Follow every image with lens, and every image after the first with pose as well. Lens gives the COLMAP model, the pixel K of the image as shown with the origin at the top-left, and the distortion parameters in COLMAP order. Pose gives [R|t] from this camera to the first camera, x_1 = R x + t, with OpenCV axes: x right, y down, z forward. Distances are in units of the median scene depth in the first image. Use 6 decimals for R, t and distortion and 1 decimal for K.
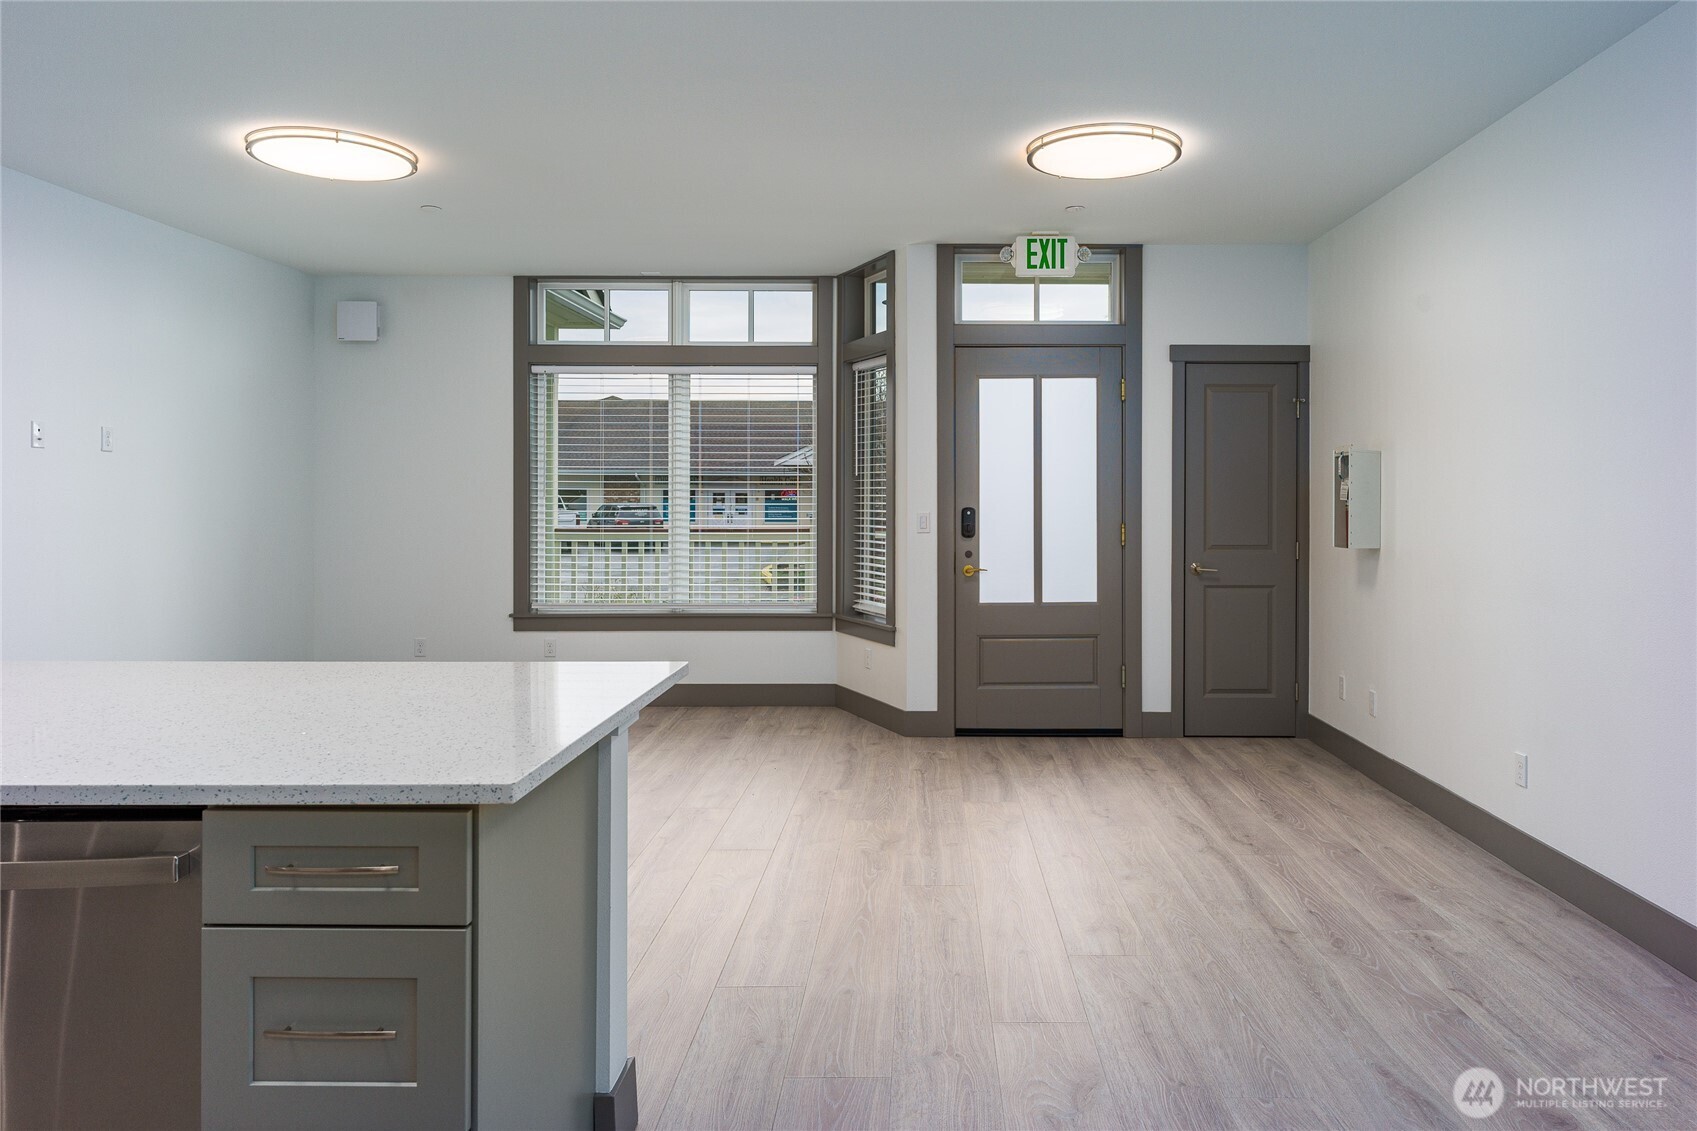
lens RADIAL K [[1109.6, 0, 907.4], [0, 1109.6, 576.8], [0, 0, 1]] dist [0.001006, 0.003966]
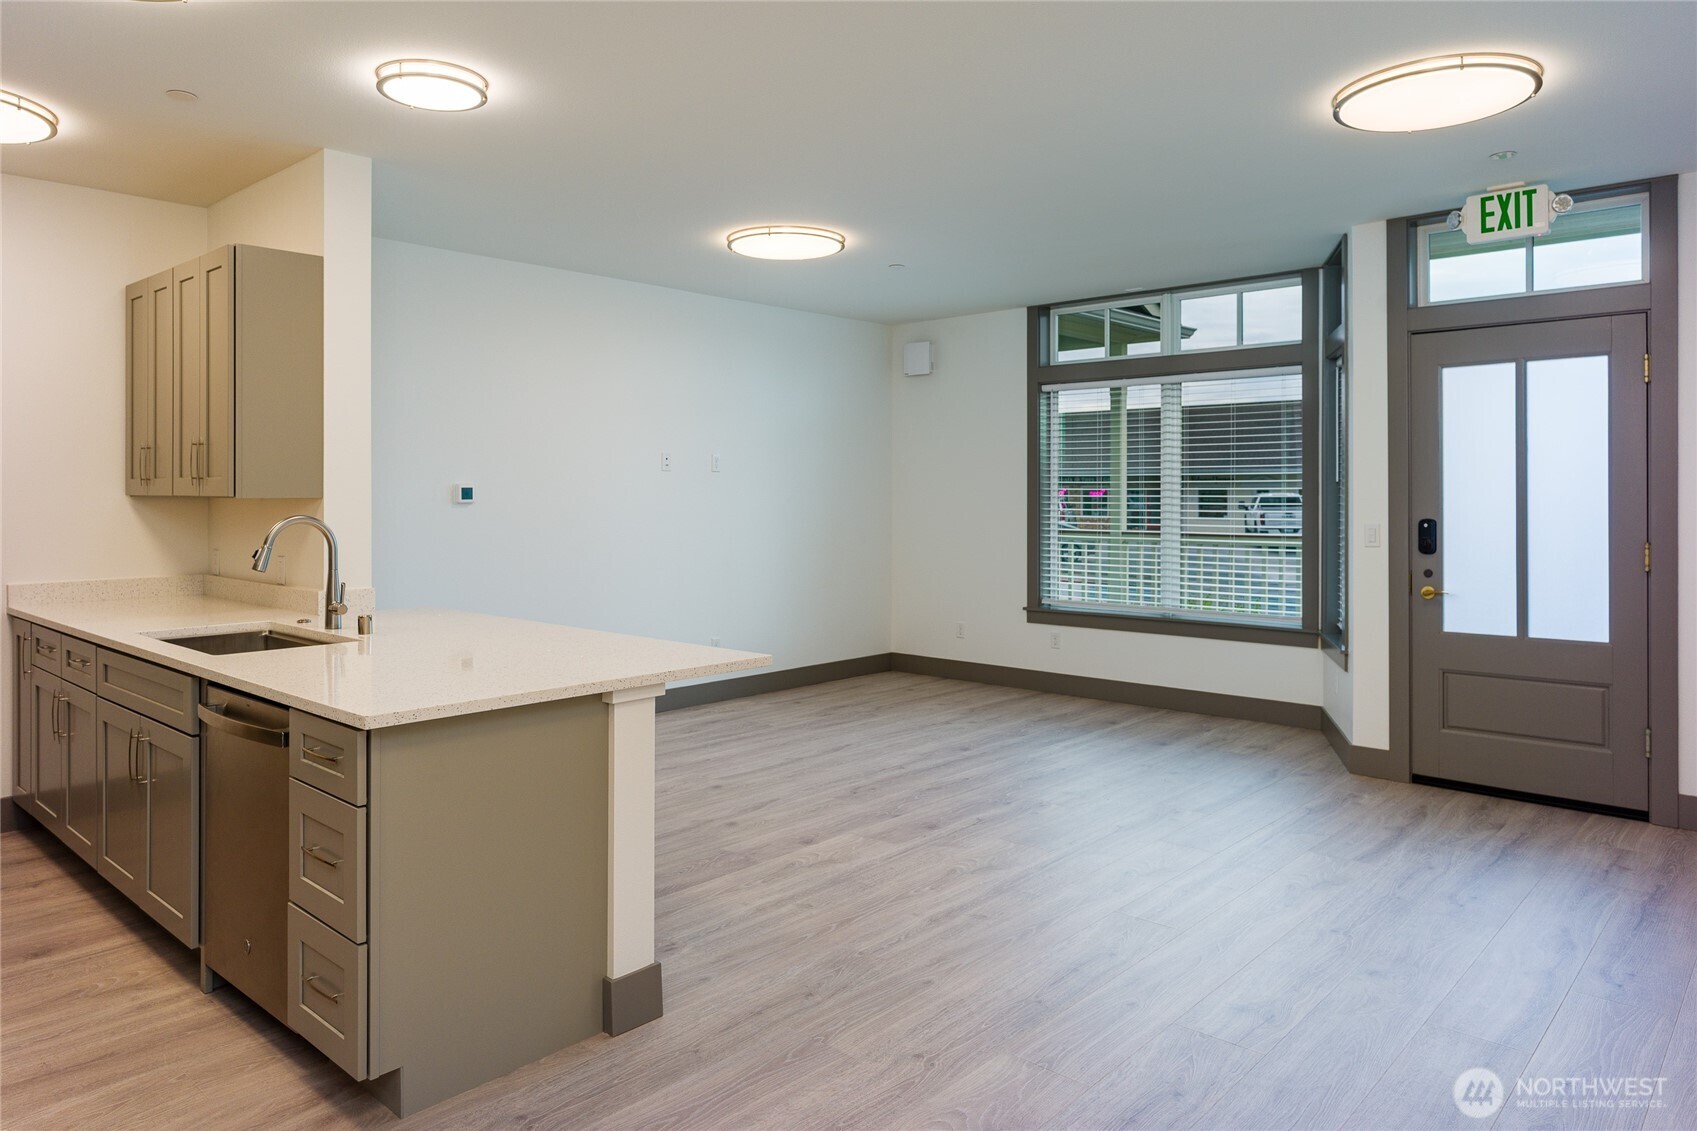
lens RADIAL K [[1071.8, 0, 864.5], [0, 1071.8, 567.7], [0, 0, 1]] dist [-0.001991, 0.001703]
pose [[0.755190, 0.045052, -0.653956, 0.265933], [-0.048257, 0.998749, 0.013078, -0.014499], [0.653727, 0.021681, 0.756420, 0.088205]]
